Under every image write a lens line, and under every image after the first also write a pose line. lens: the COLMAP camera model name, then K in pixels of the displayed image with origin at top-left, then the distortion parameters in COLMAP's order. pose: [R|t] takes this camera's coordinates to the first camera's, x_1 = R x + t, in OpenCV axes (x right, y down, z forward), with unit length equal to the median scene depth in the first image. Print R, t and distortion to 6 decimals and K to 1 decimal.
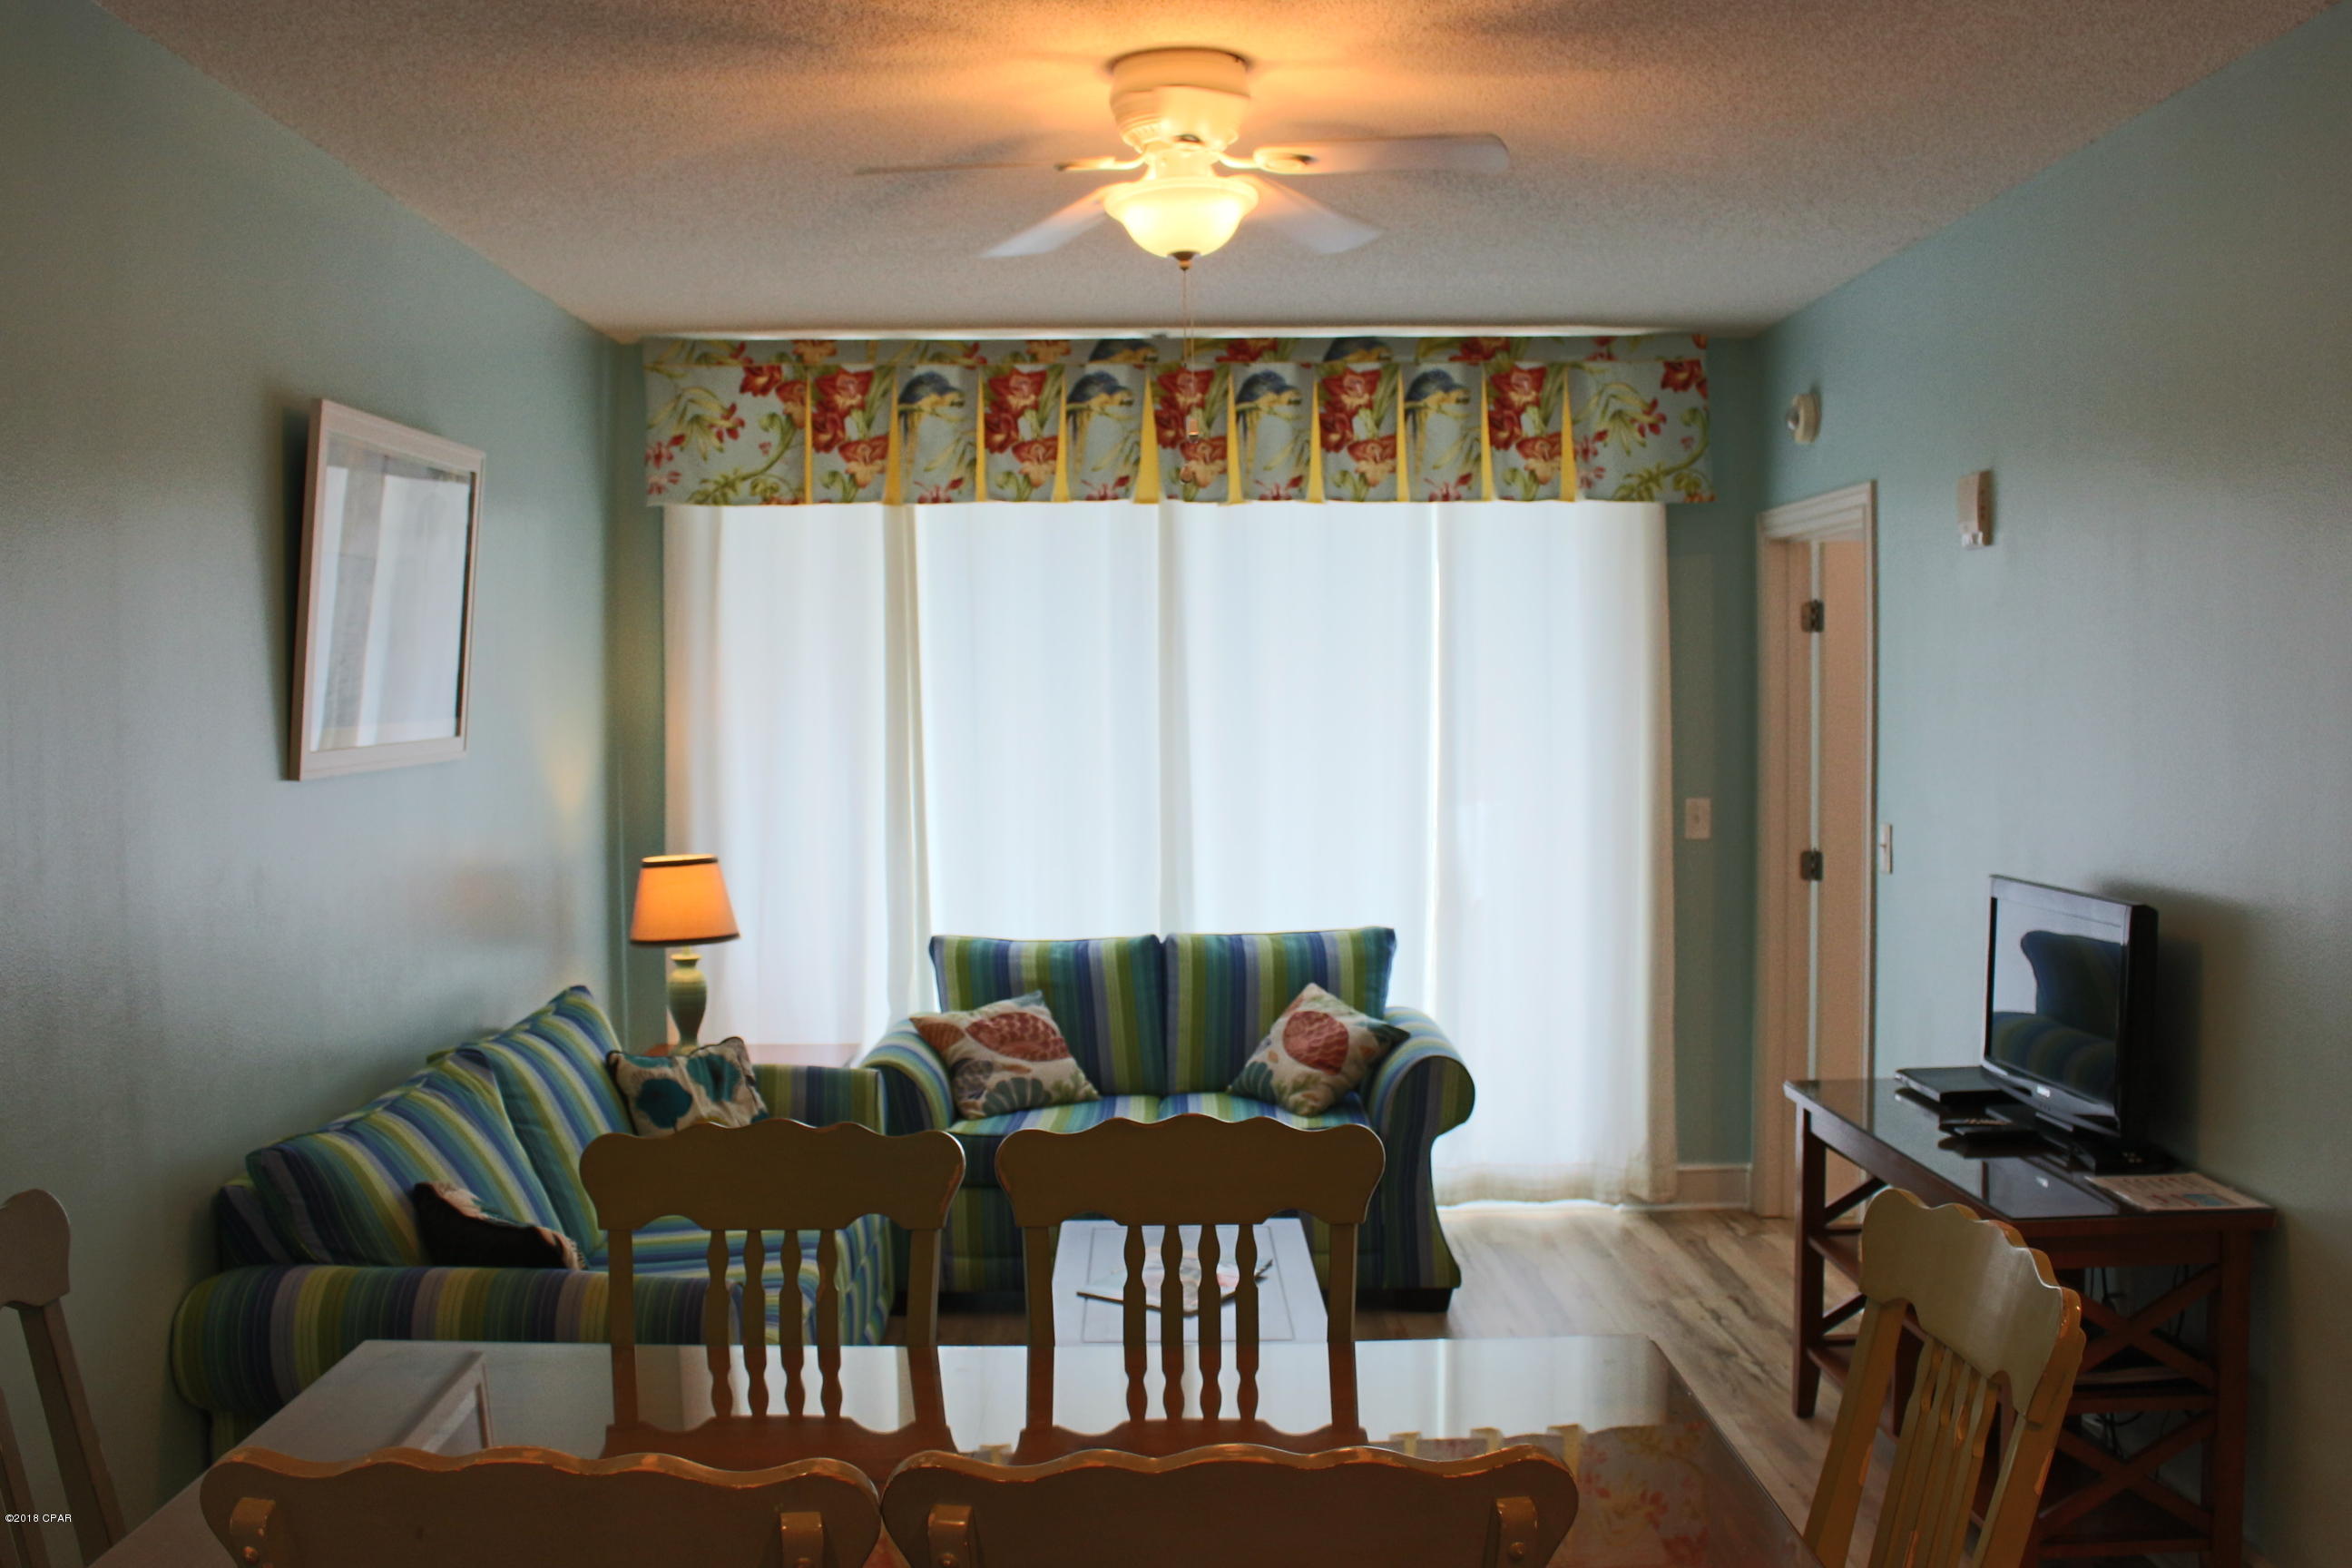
lens RADIAL K [[2027.6, 0, 1170.5], [0, 2027.6, 788.4], [0, 0, 1]] dist [-0.150001, 0.000916]
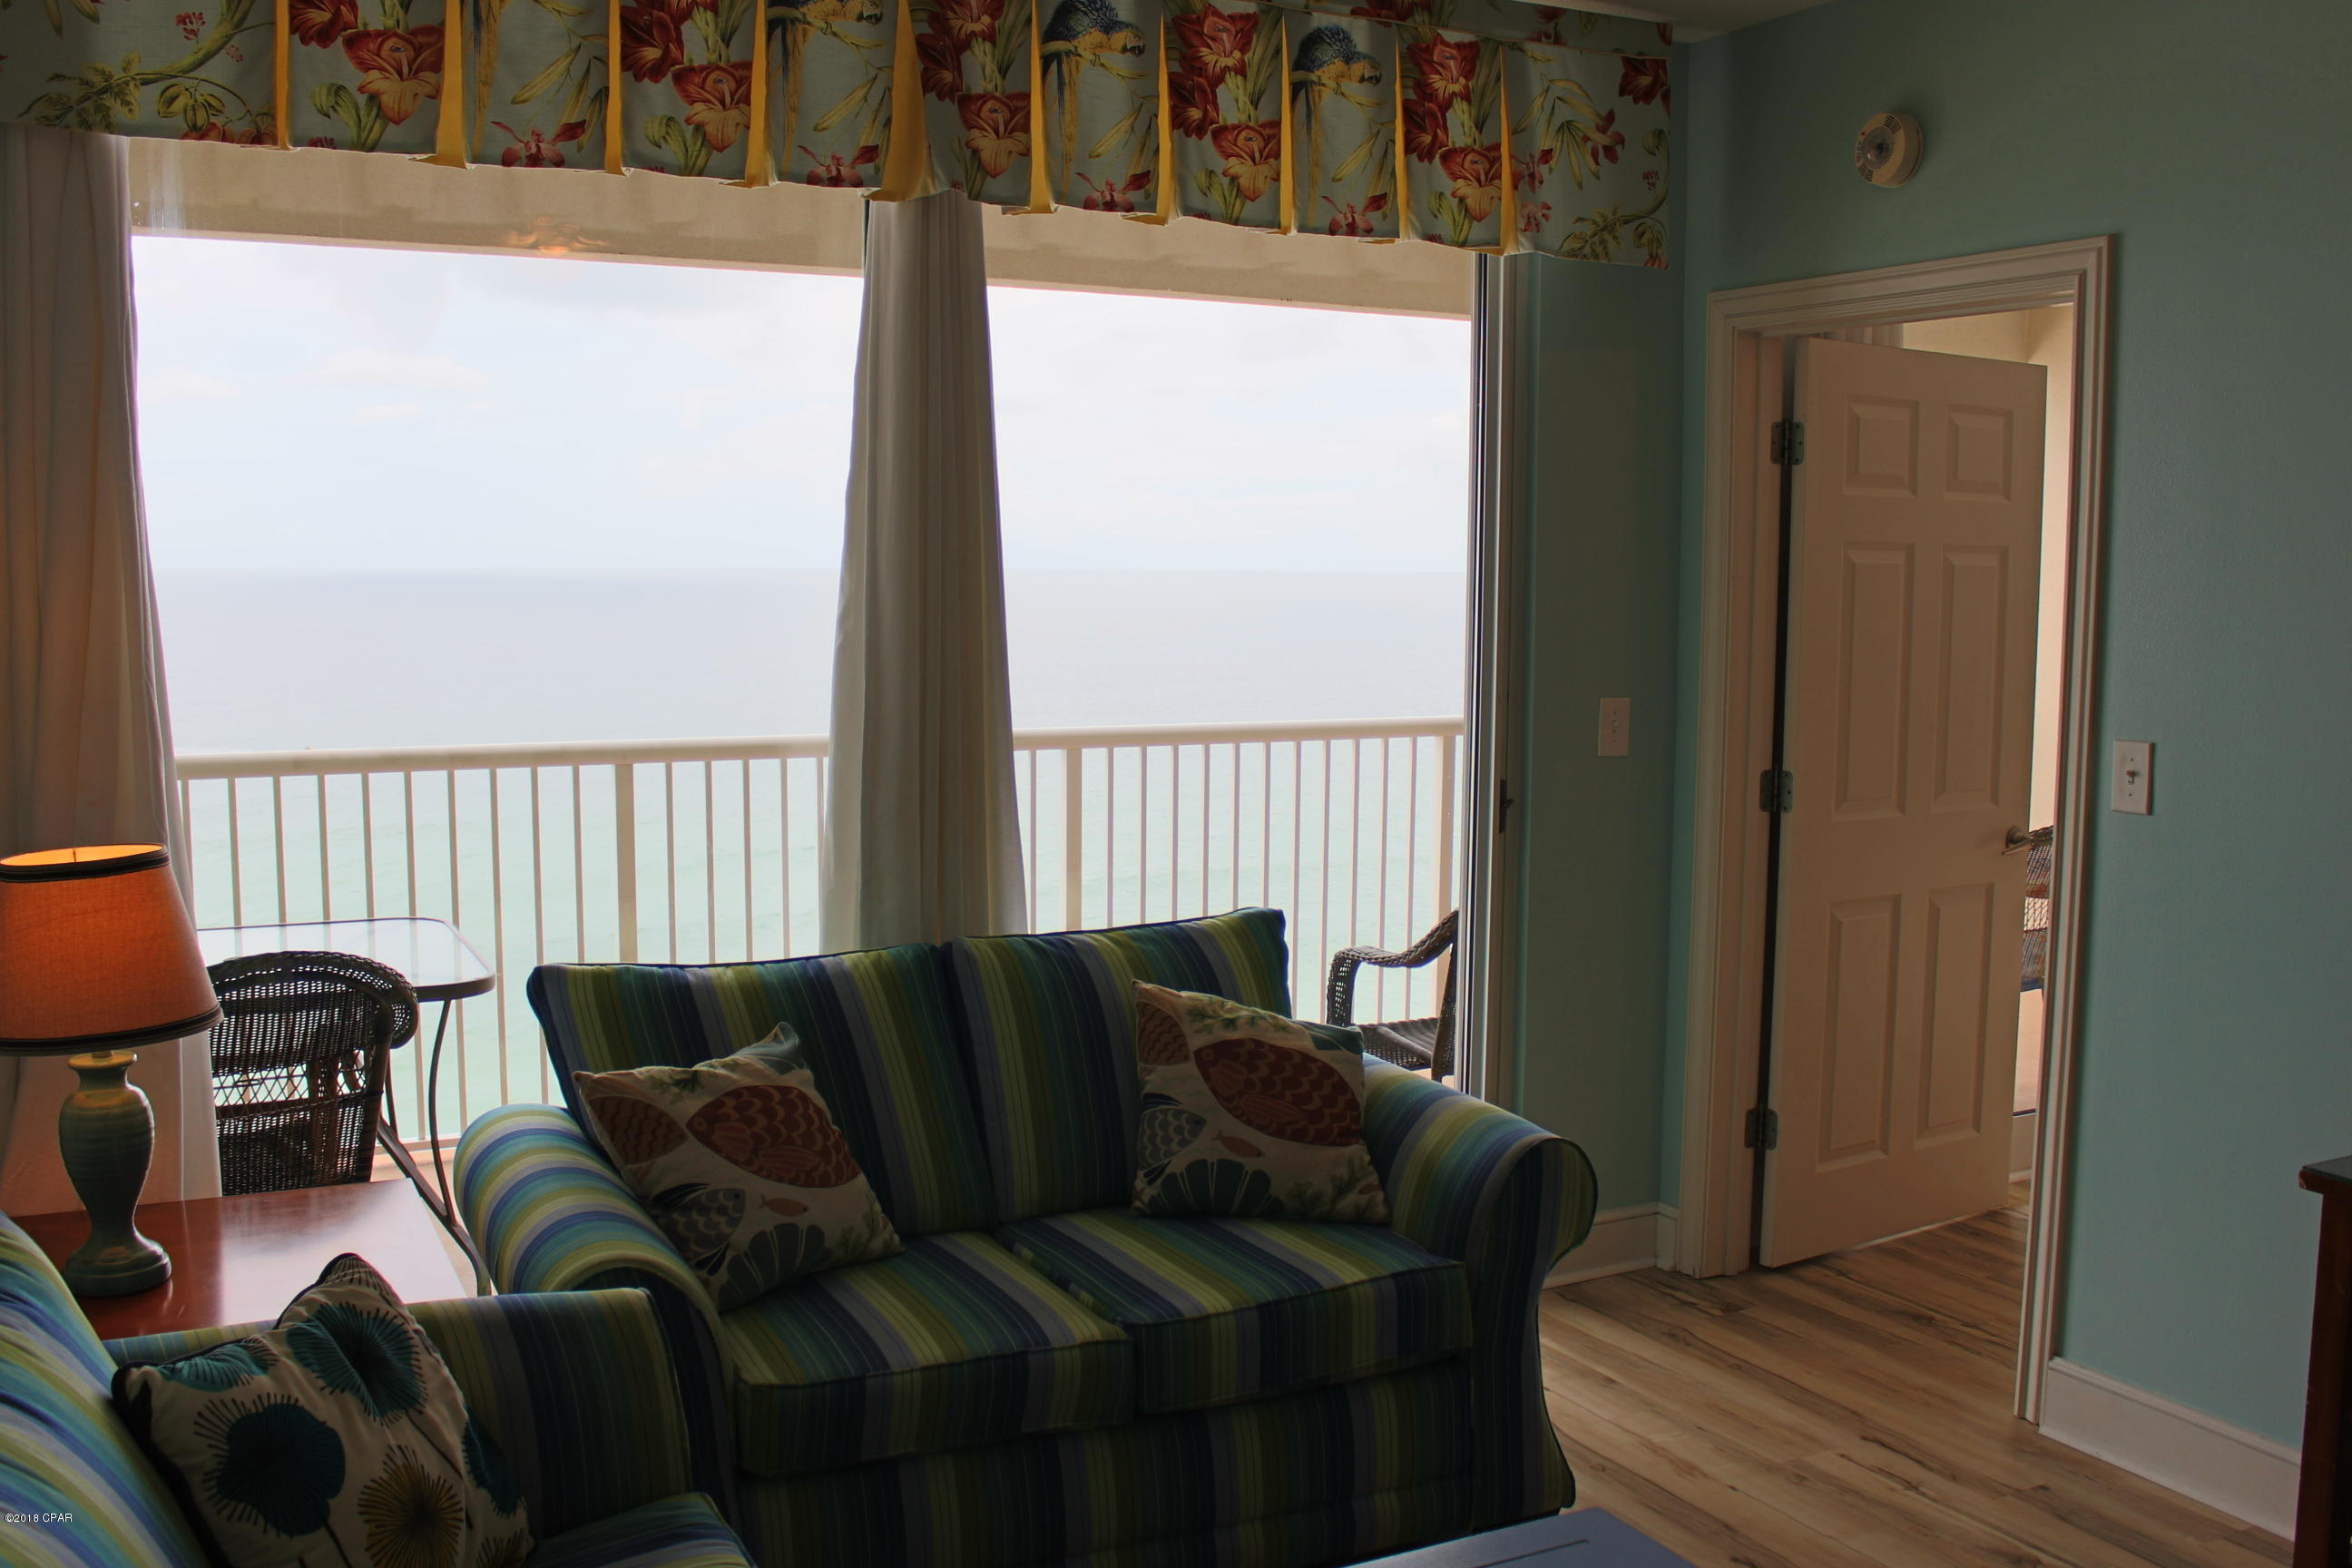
lens RADIAL K [[2144.4, 0, 1176.0], [0, 2144.4, 784.0], [0, 0, 1]] dist [-0.159115, 0.127997]
pose [[0.898262, -0.028887, 0.438510, -0.210692], [0.004541, 0.998394, 0.056467, -0.007784], [-0.439437, -0.048730, 0.896951, 0.418808]]
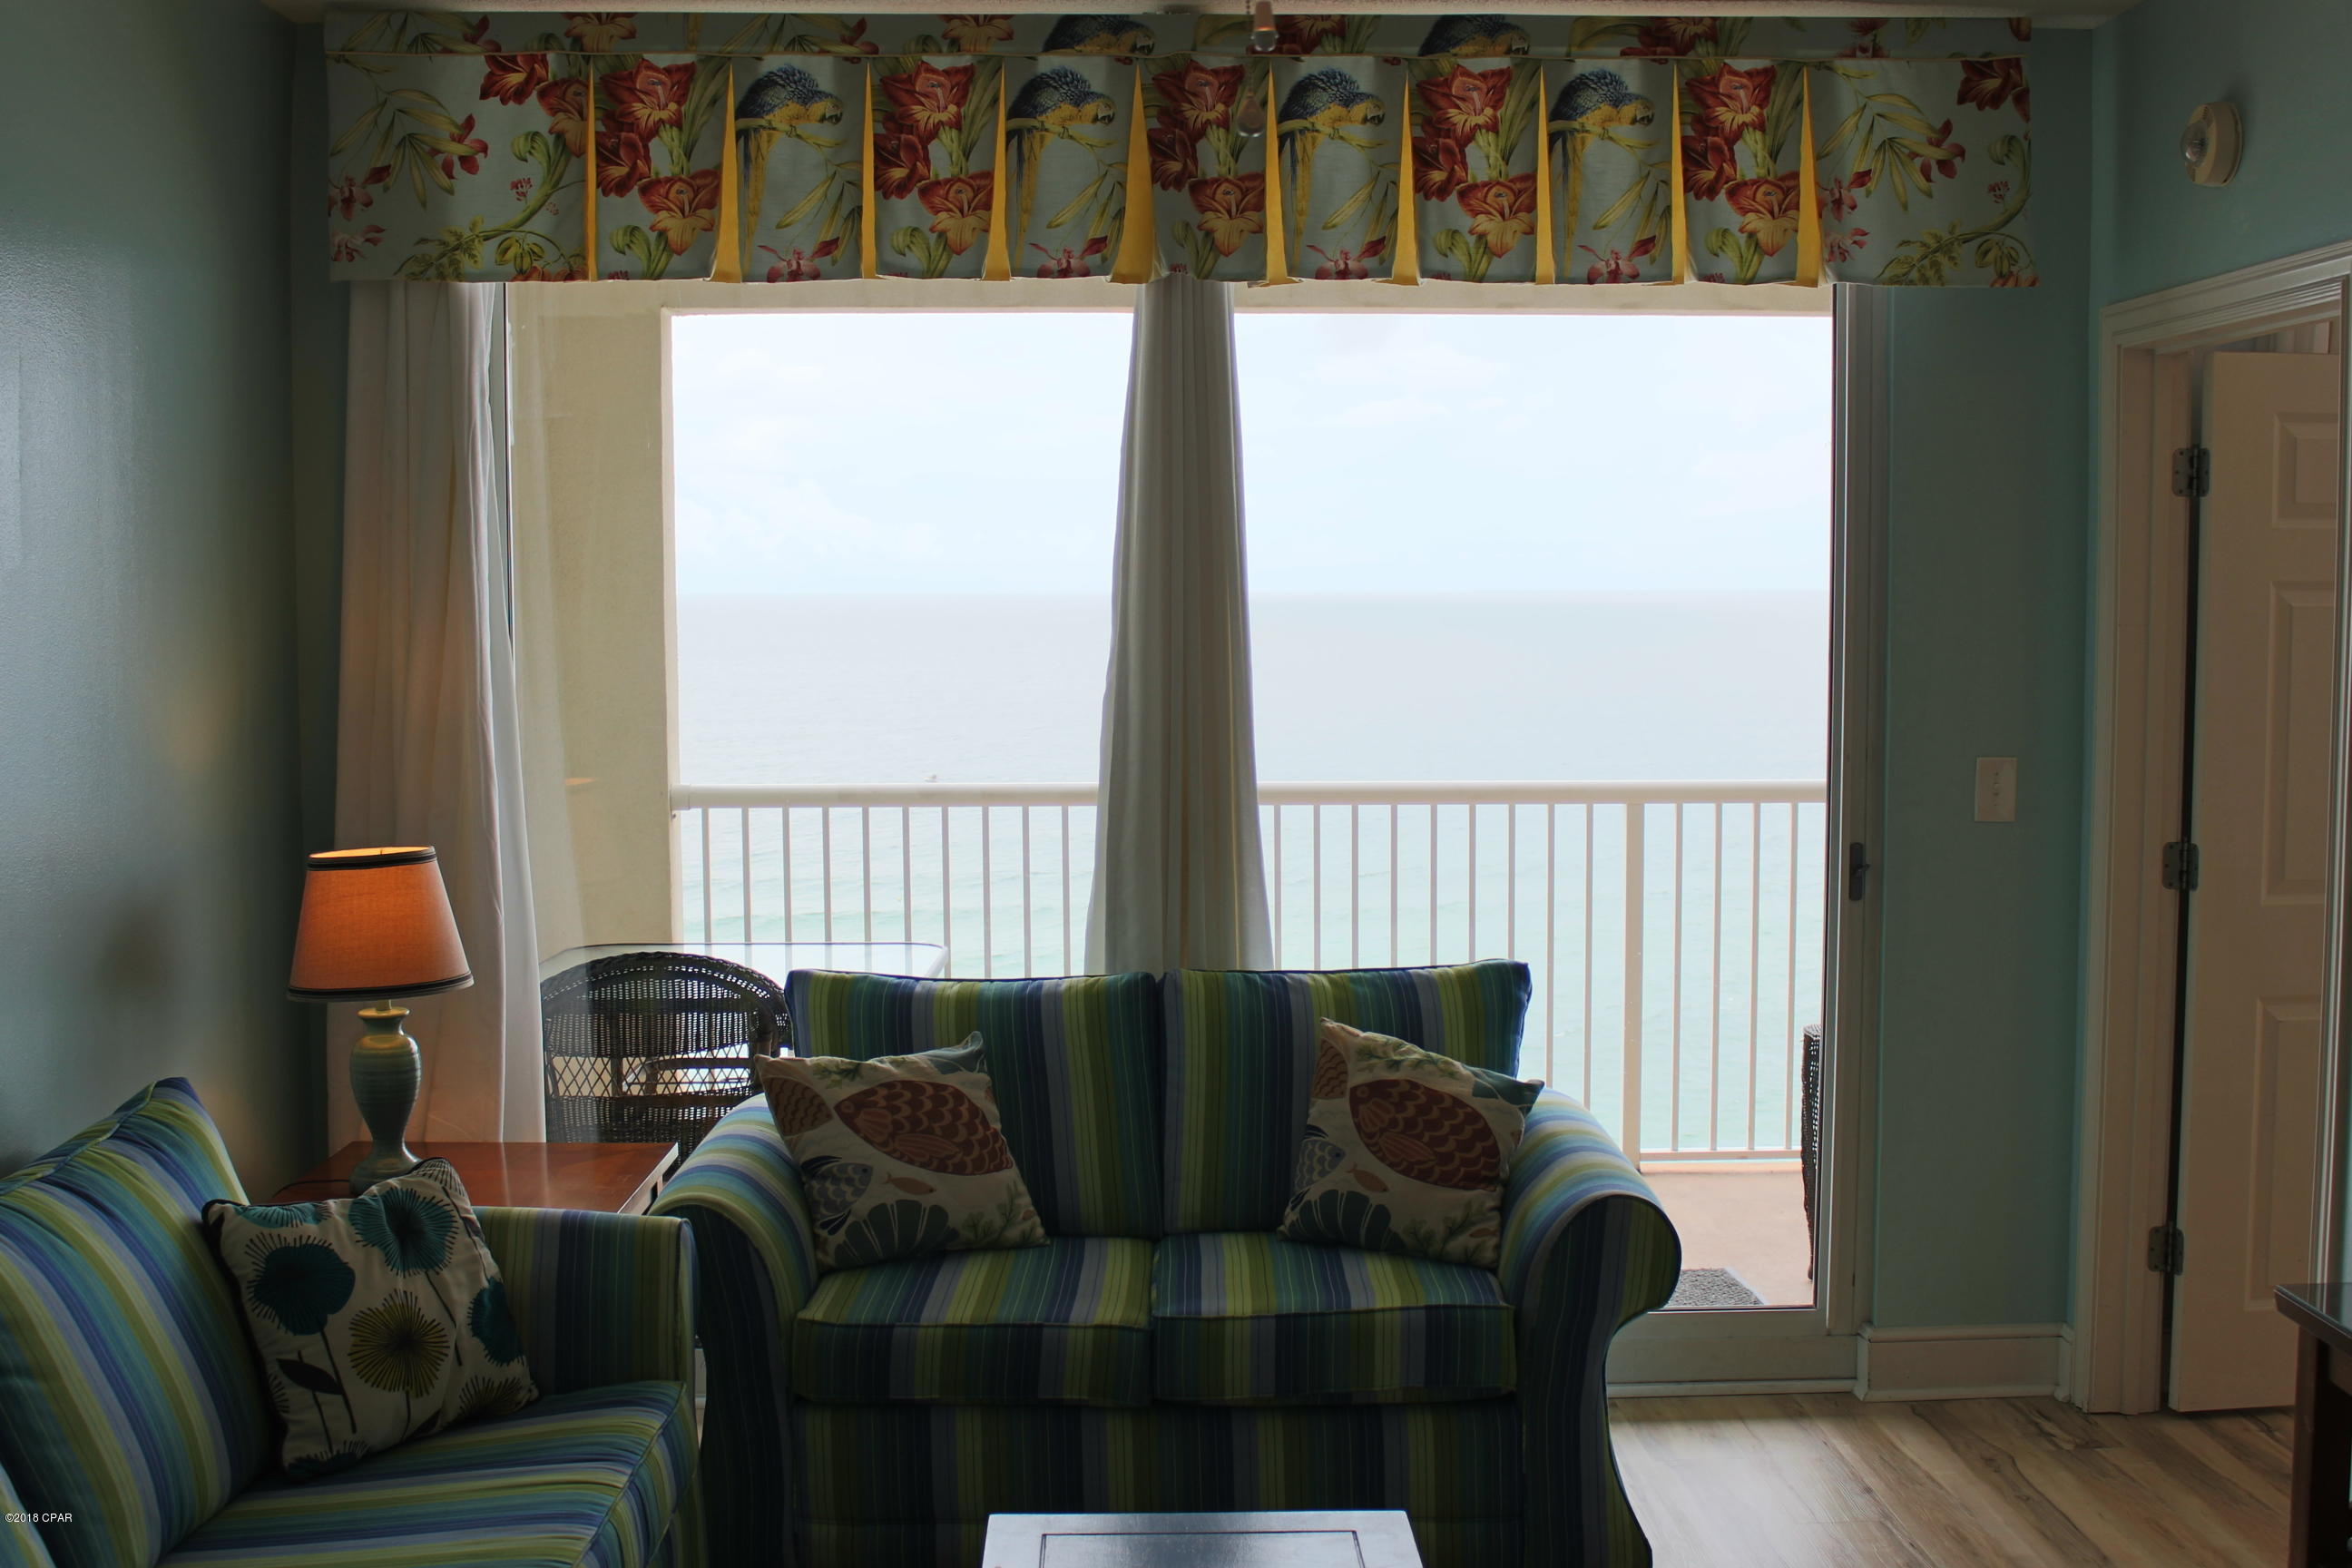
lens RADIAL K [[2524.8, 0, 1176.0], [0, 2524.8, 784.0], [0, 0, 1]] dist [-0.118011, 0.050093]
pose [[0.999955, 0.004628, 0.008248, -0.004807], [-0.004883, 0.999500, 0.031246, -0.010371], [-0.008099, -0.031285, 0.999478, 0.221473]]
